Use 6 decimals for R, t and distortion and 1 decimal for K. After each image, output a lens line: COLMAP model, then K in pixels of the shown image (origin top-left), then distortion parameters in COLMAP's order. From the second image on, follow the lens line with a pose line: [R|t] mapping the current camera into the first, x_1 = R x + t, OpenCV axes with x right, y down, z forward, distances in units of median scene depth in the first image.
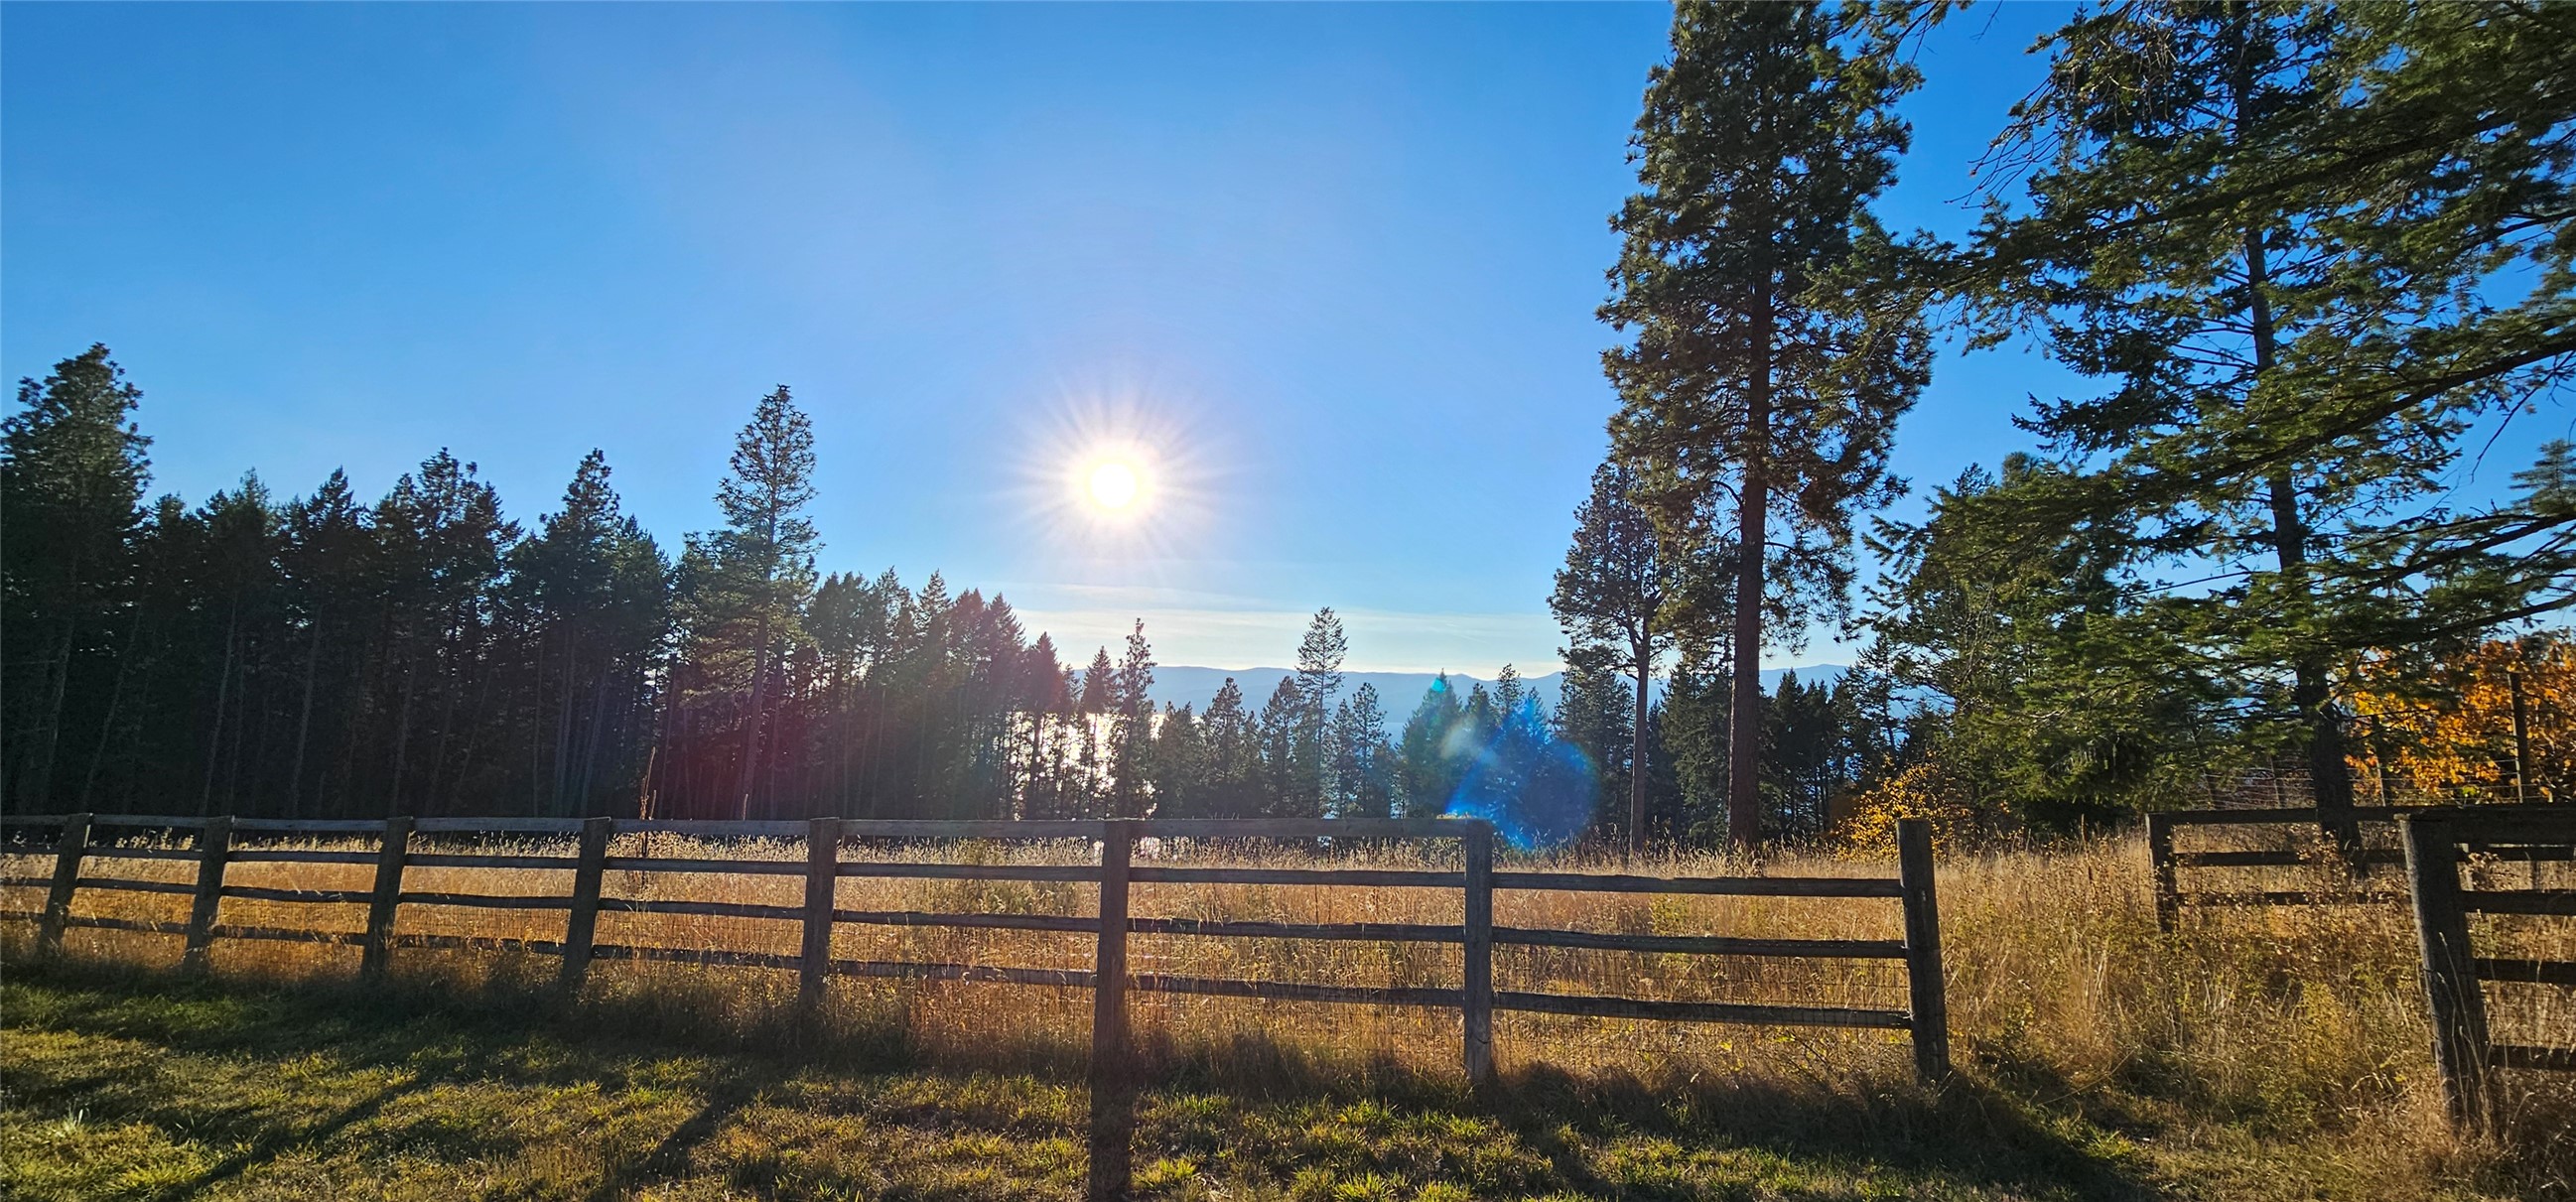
lens RADIAL K [[1058.0, 0, 1266.1], [0, 1058.0, 609.1], [0, 0, 1]] dist [-0.002831, -0.000653]
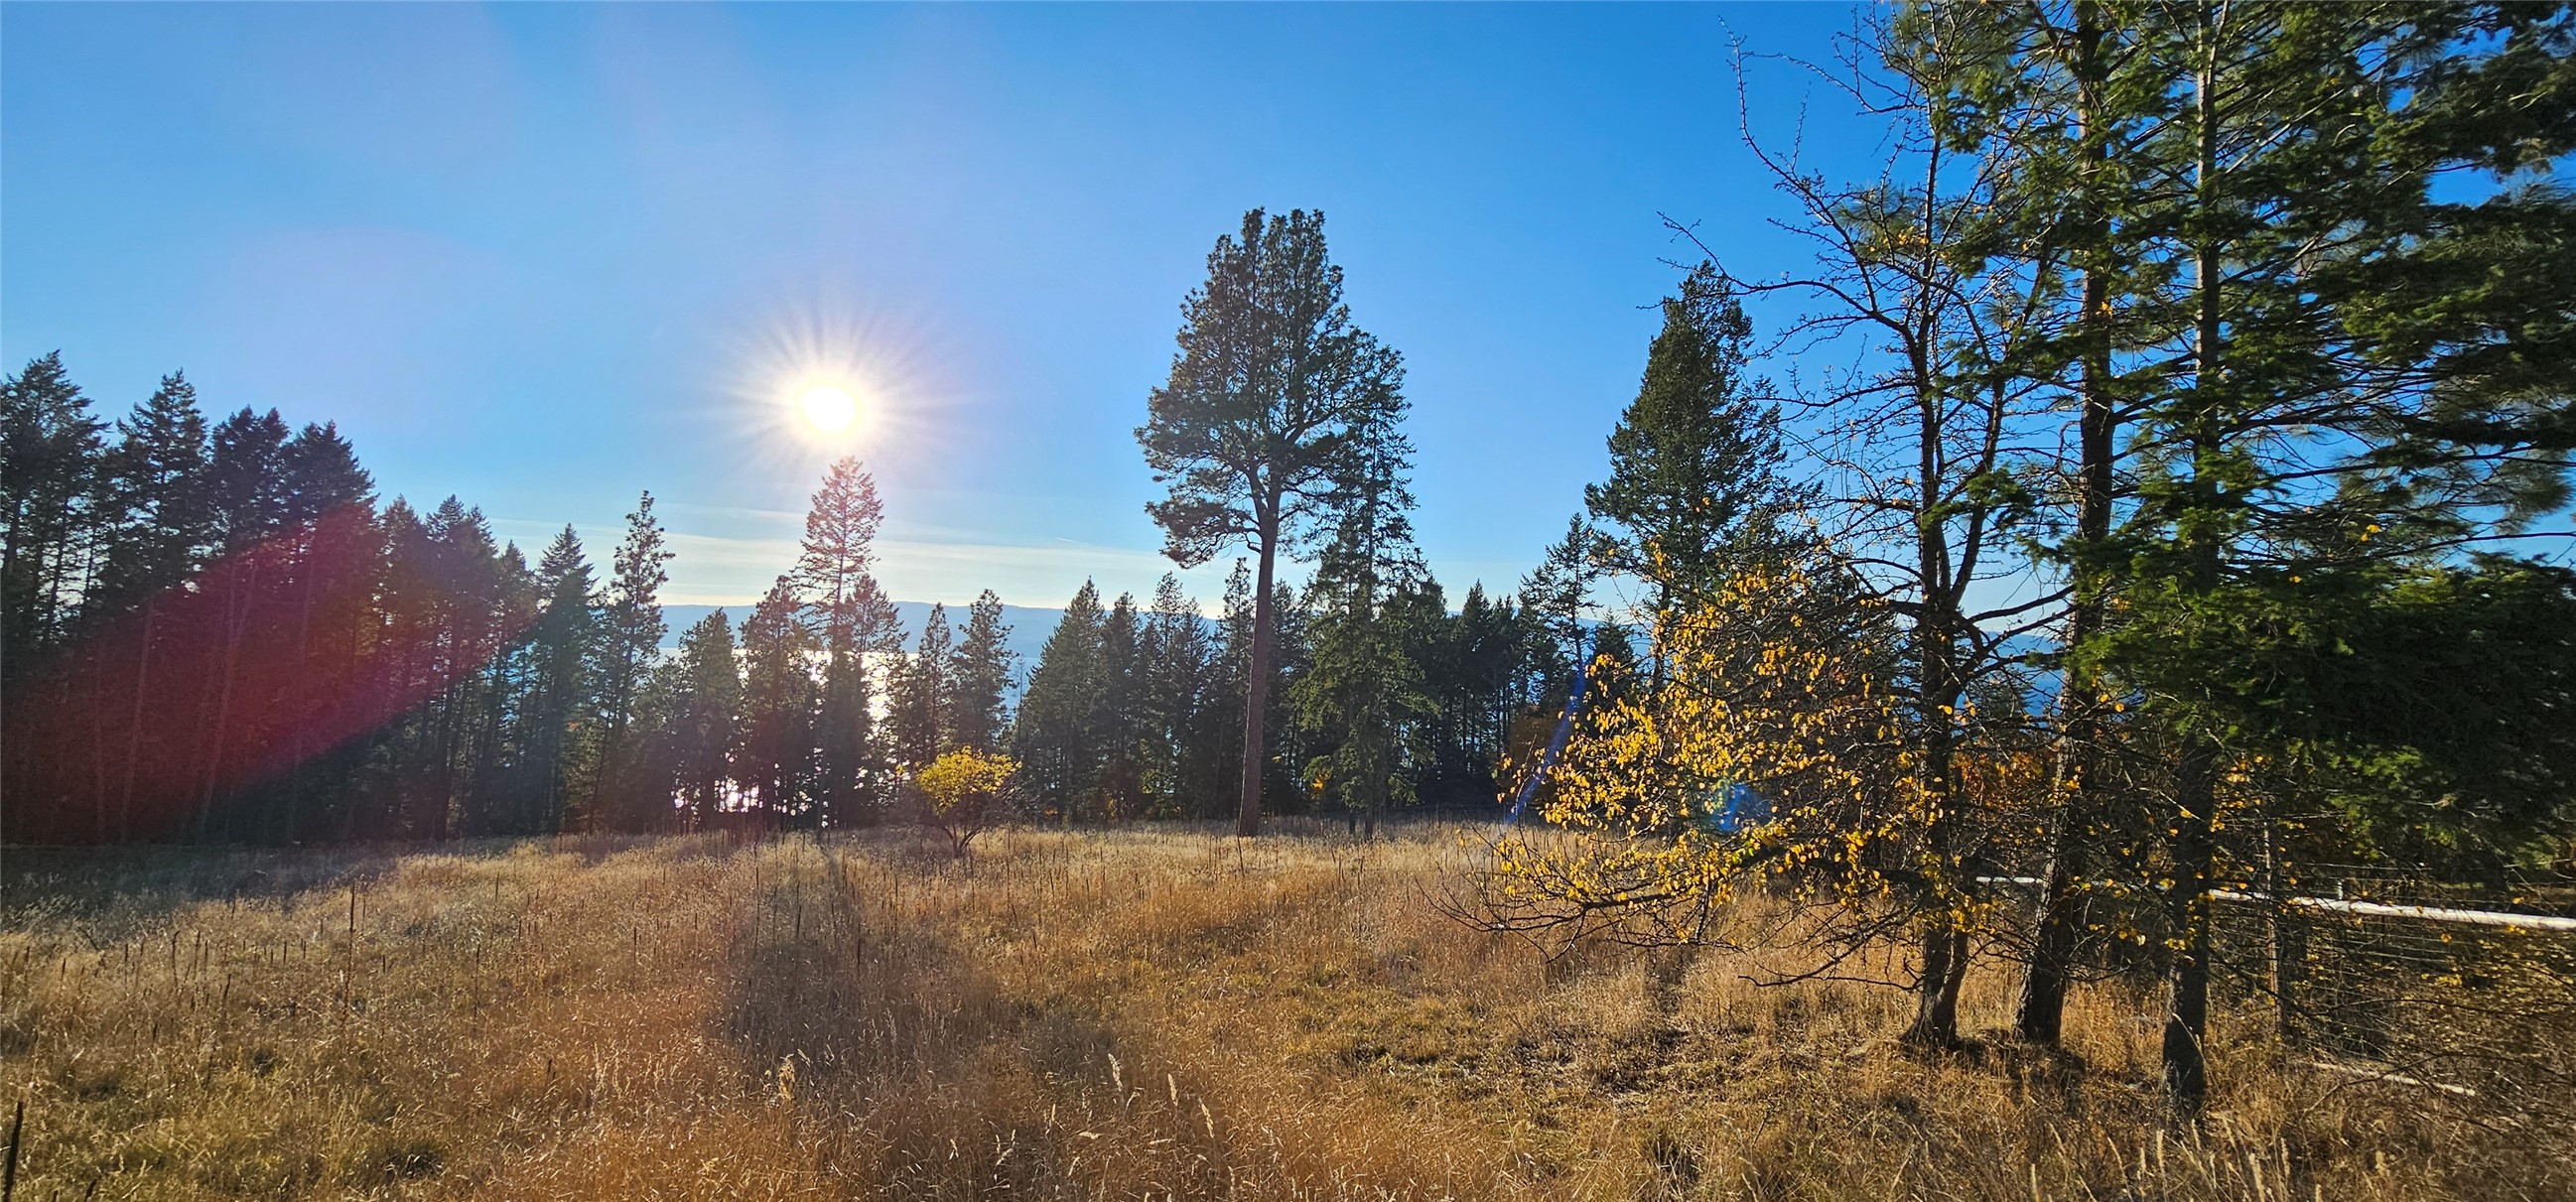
lens RADIAL K [[1054.1, 0, 1271.1], [0, 1054.1, 609.2], [0, 0, 1]] dist [-0.001413, -0.000661]
pose [[0.966536, 0.010605, 0.256310, 0.141983], [-0.025533, 0.998161, 0.054984, 0.051318], [-0.255256, -0.059689, 0.965029, 0.260321]]
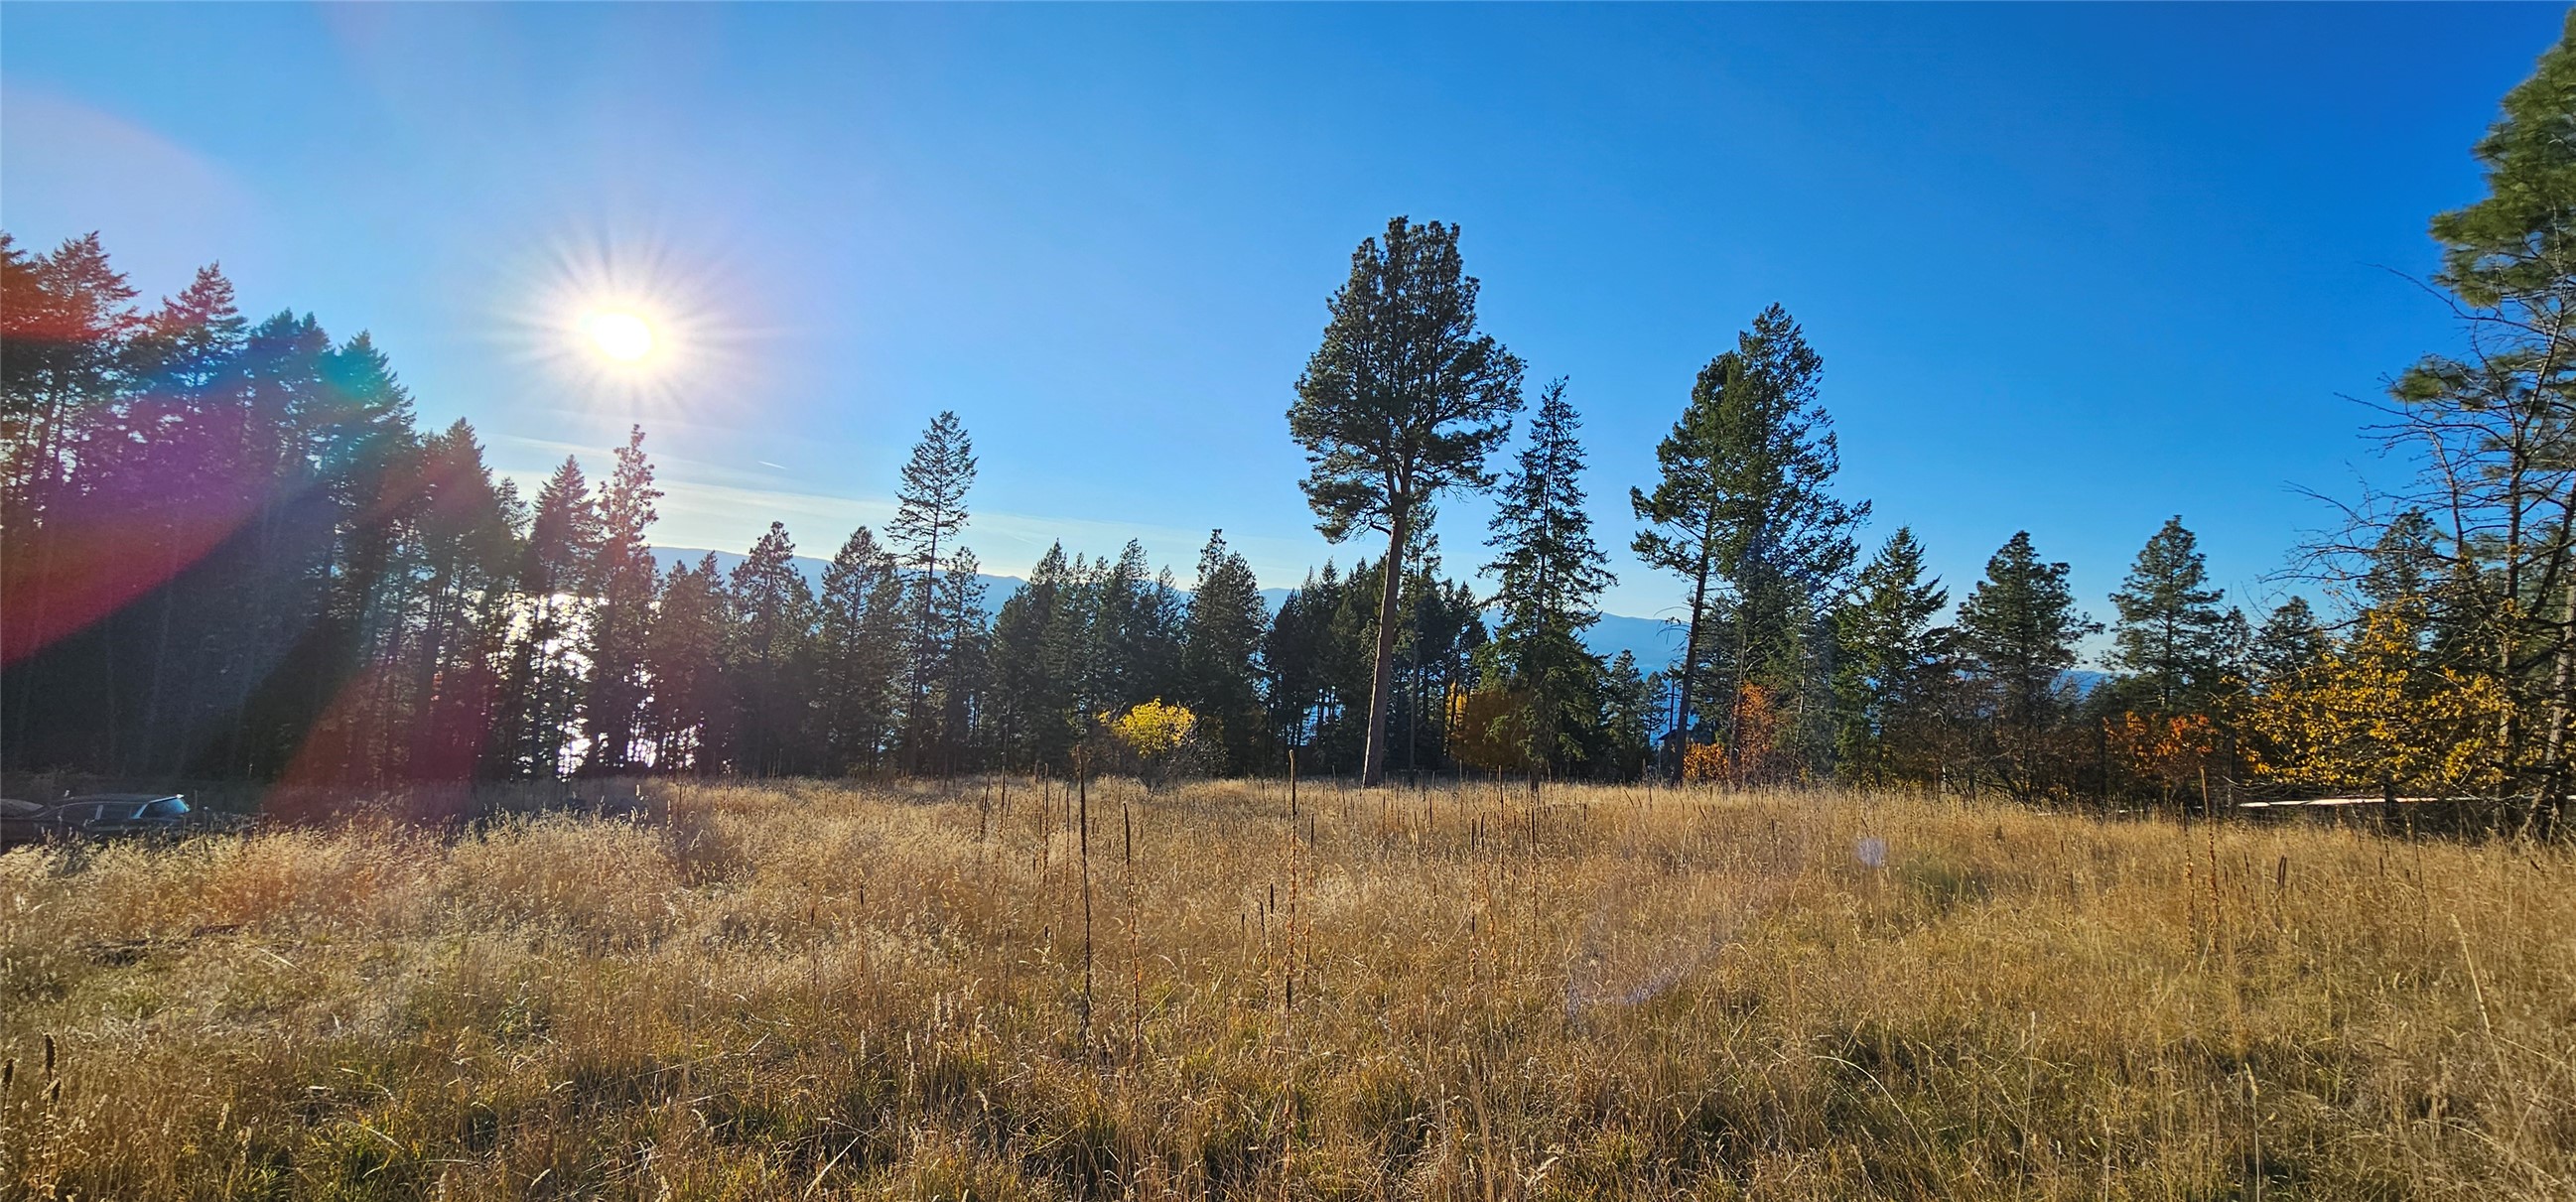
lens RADIAL K [[1052.6, 0, 1268.2], [0, 1052.6, 610.8], [0, 0, 1]] dist [-0.000718, -0.000265]
pose [[0.910962, 0.046055, 0.409911, -0.028191], [-0.083605, 0.993737, 0.074148, 0.057926], [-0.403928, -0.101816, 0.909107, 0.268104]]
